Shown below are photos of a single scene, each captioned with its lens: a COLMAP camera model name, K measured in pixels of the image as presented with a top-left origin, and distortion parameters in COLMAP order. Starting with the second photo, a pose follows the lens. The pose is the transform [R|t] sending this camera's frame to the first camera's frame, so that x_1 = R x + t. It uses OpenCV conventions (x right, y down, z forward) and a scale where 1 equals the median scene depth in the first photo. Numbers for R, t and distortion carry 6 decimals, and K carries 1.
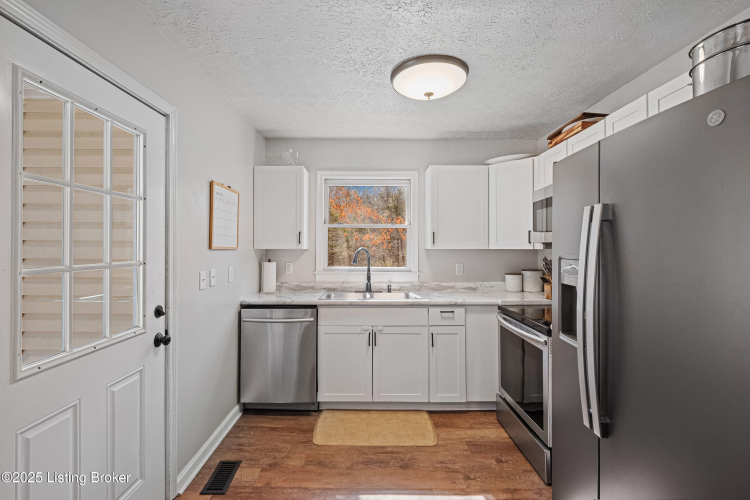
lens RADIAL K [[331.7, 0, 374.4], [0, 331.7, 247.2], [0, 0, 1]] dist [-0.002494, -0.000547]
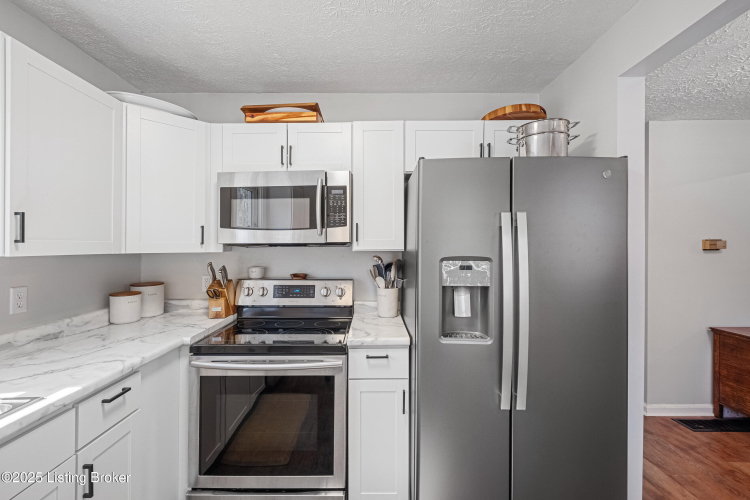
lens RADIAL K [[329.6, 0, 360.5], [0, 329.6, 246.6], [0, 0, 1]] dist [0.001118, 0.000011]
pose [[0.023790, 0.004413, 0.999707, -0.213038], [0.006387, 0.999969, -0.004567, -0.001527], [-0.999697, 0.006494, 0.023761, 0.644078]]
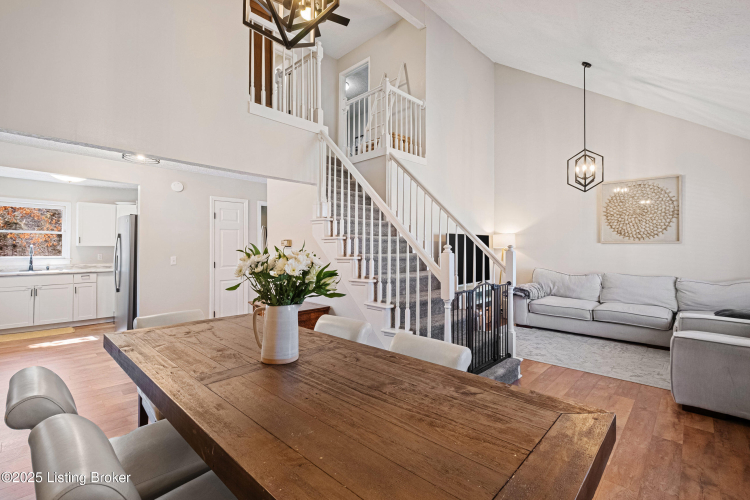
lens RADIAL K [[331.7, 0, 374.4], [0, 331.7, 247.2], [0, 0, 1]] dist [-0.002494, -0.000547]
pose [[0.700137, 0.003182, 0.714001, 0.005962], [-0.002562, 0.999995, -0.001944, 0.013795], [-0.714004, -0.000468, 0.700142, -1.728051]]
